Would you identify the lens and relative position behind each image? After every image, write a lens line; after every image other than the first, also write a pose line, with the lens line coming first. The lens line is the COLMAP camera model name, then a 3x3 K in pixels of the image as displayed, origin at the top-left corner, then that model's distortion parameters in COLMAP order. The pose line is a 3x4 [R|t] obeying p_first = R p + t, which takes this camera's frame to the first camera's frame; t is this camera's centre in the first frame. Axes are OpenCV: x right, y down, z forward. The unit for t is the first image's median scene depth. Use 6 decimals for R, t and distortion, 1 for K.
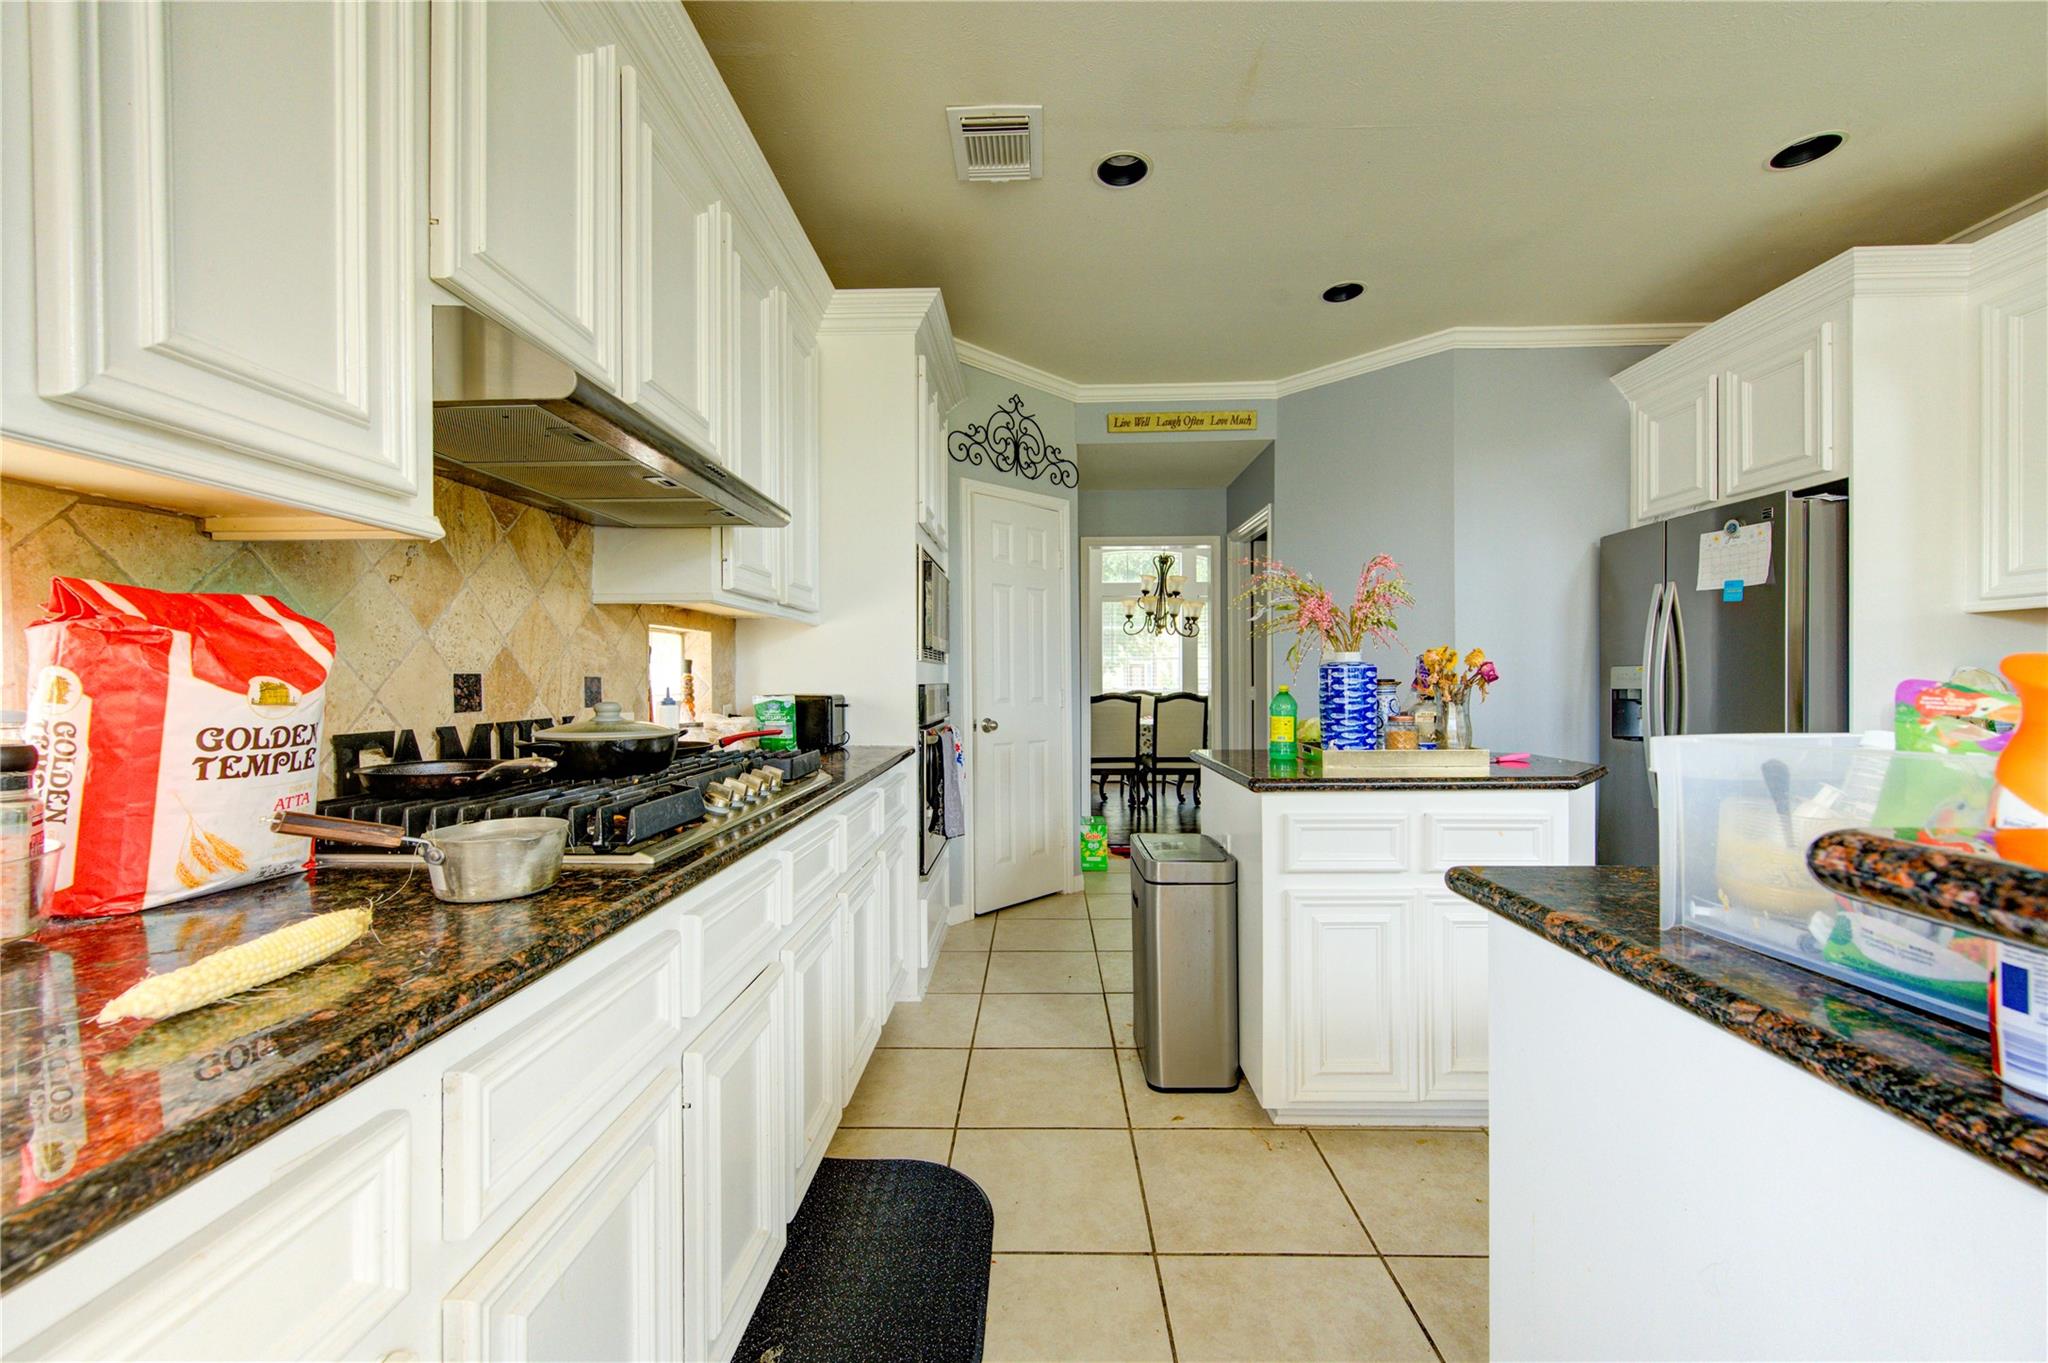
lens RADIAL K [[808.7, 0, 1024.0], [0, 808.7, 681.5], [0, 0, 1]] dist [0.000054, -0.000146]
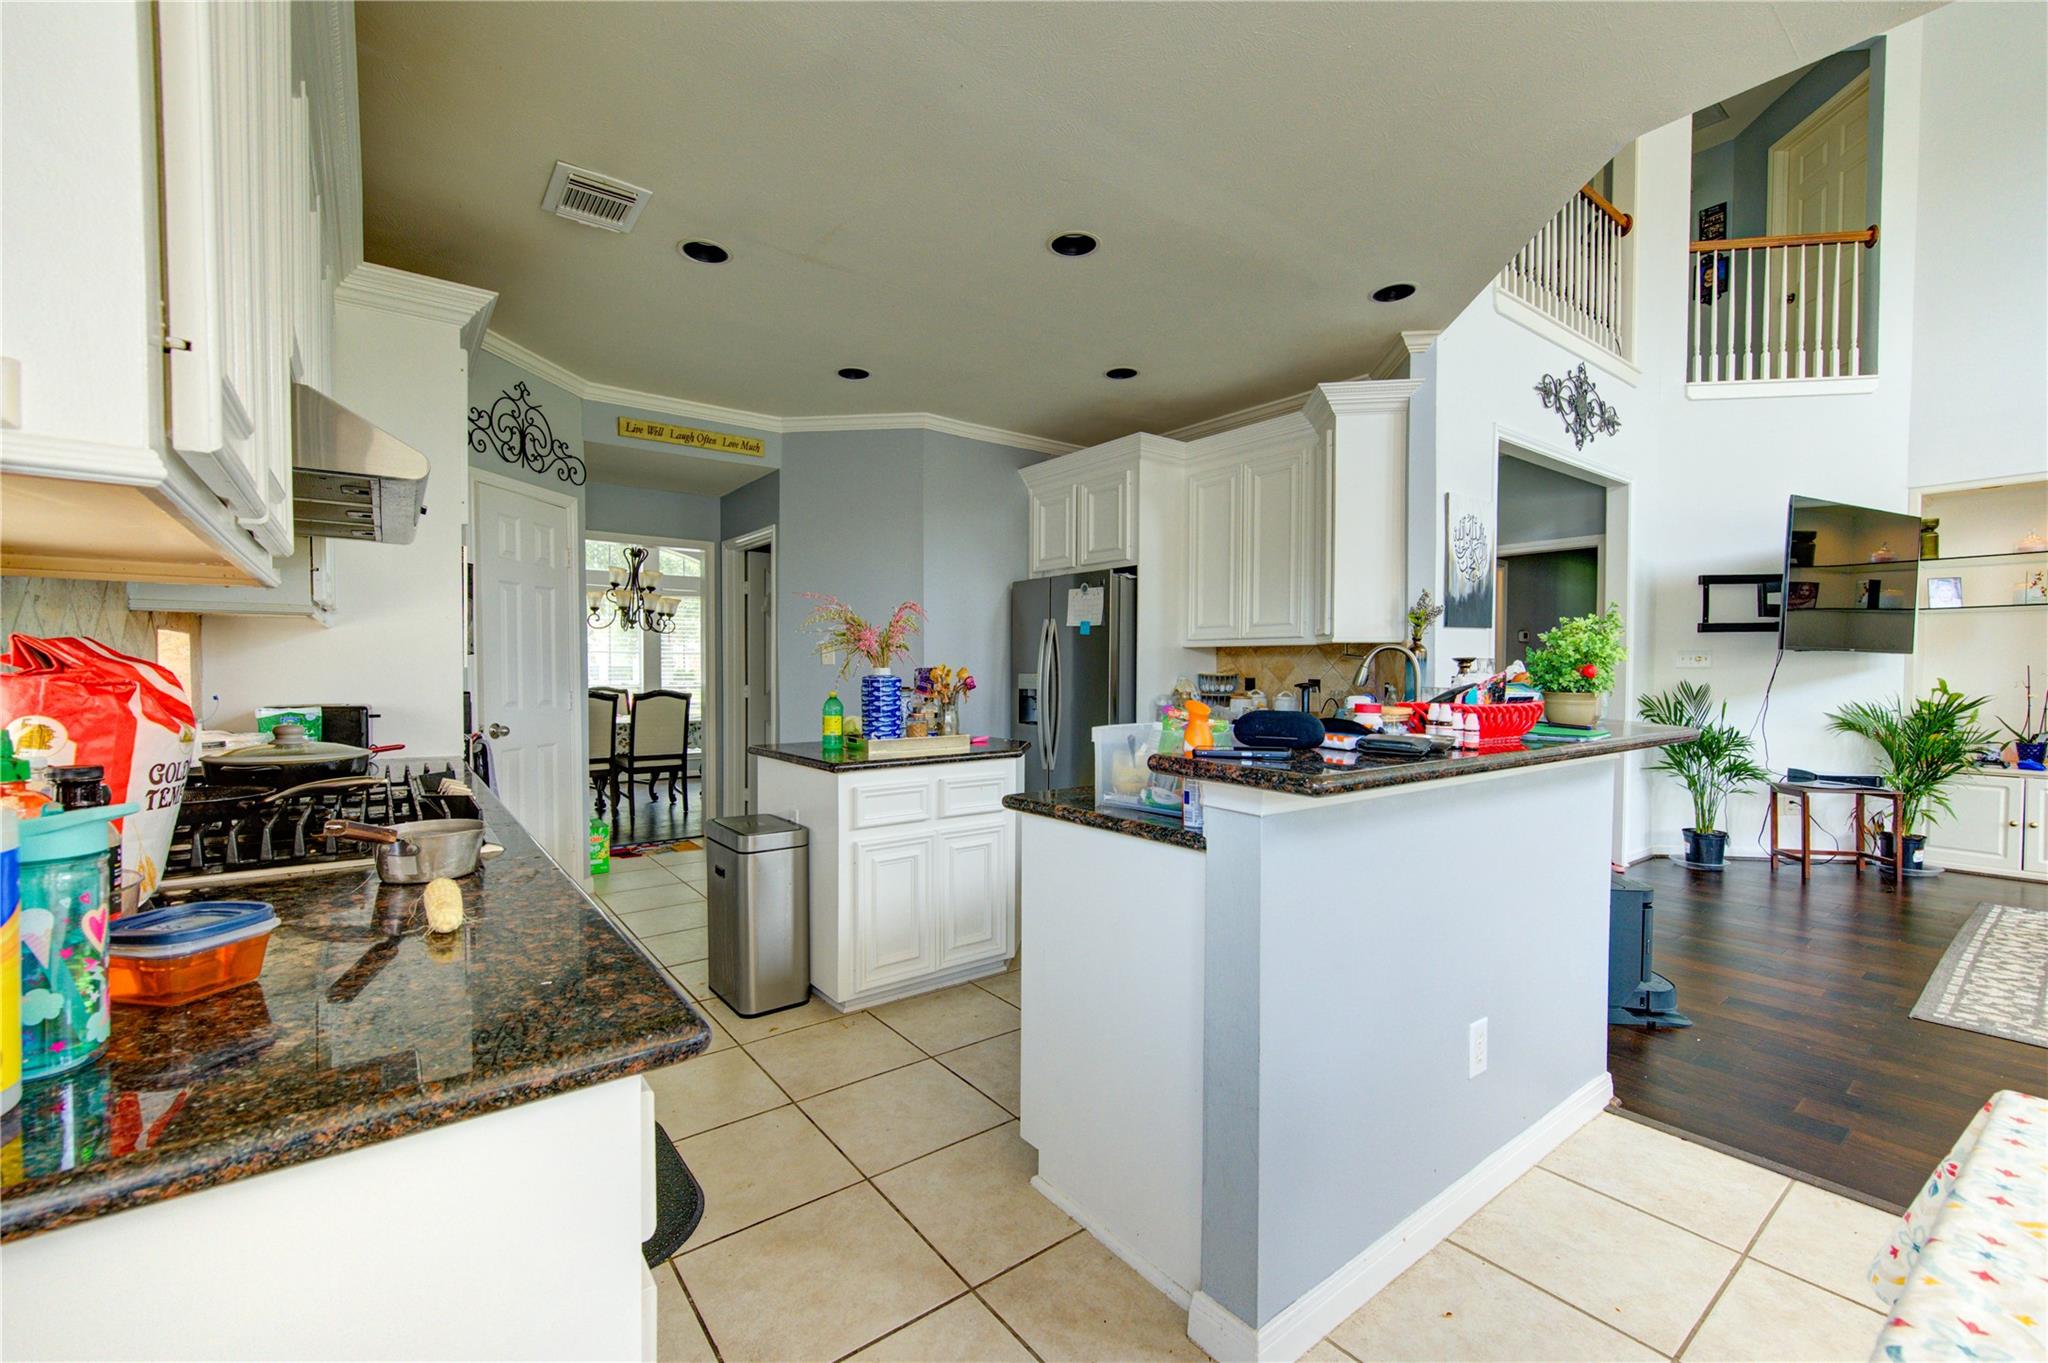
lens RADIAL K [[838.8, 0, 1029.3], [0, 838.8, 691.2], [0, 0, 1]] dist [-0.001006, -0.000182]
pose [[0.777528, -0.009342, 0.628780, -0.307354], [-0.005846, 0.999739, 0.022082, -0.030577], [-0.628822, -0.020845, 0.777270, -0.268345]]
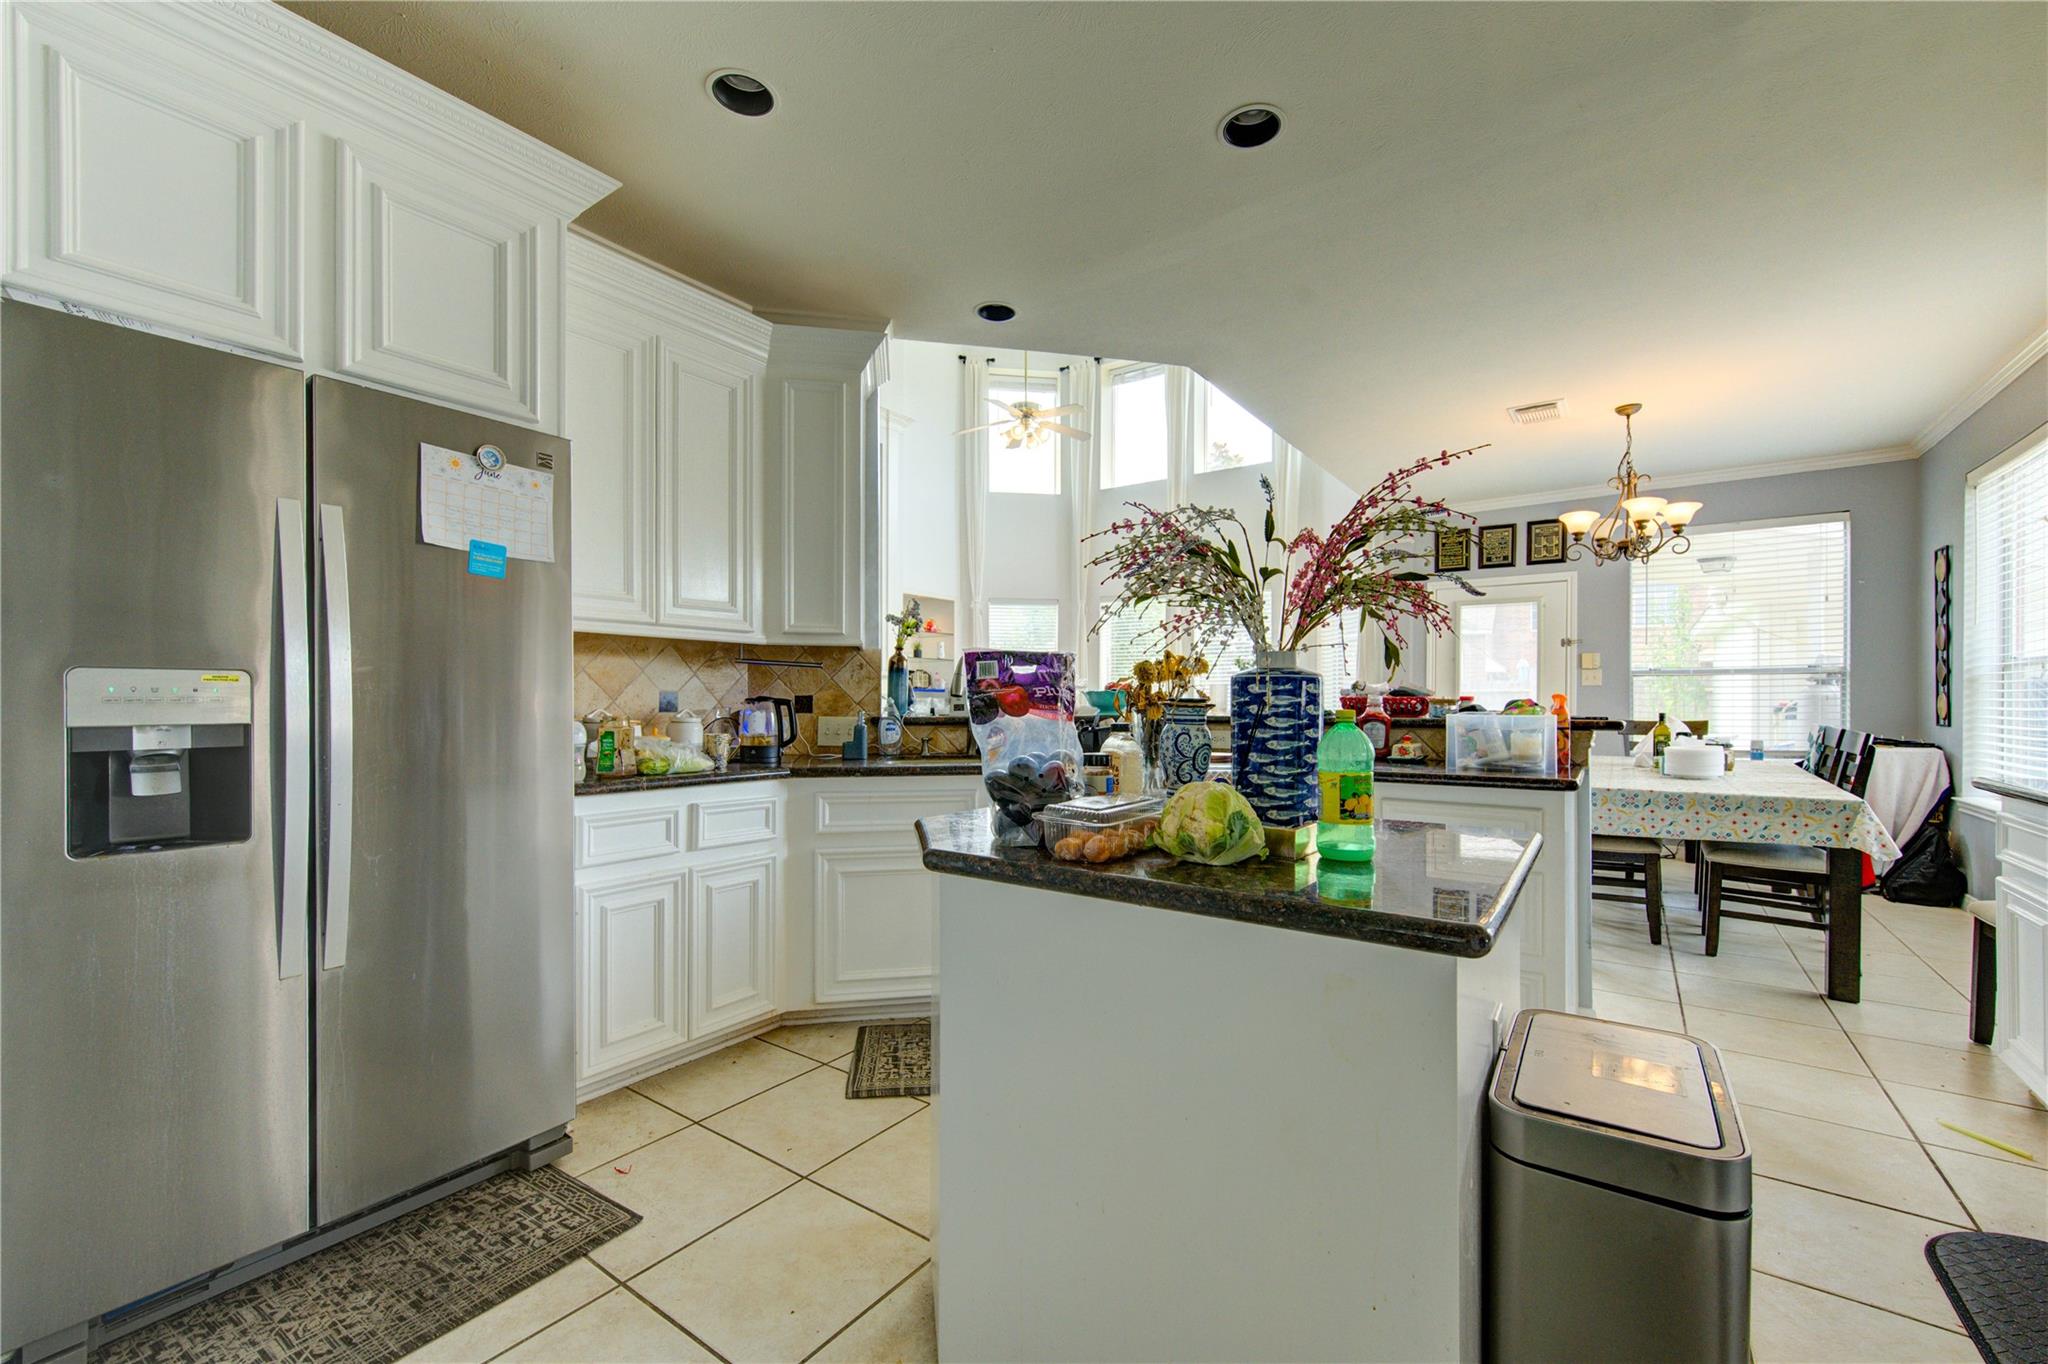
lens RADIAL K [[838.8, 0, 1029.3], [0, 838.8, 691.7], [0, 0, 1]] dist [-0.001006, -0.000182]
pose [[-0.827750, 0.011266, 0.560984, 0.221252], [0.006389, 0.999923, -0.010654, -0.001299], [-0.561061, -0.005235, -0.827758, 1.659633]]
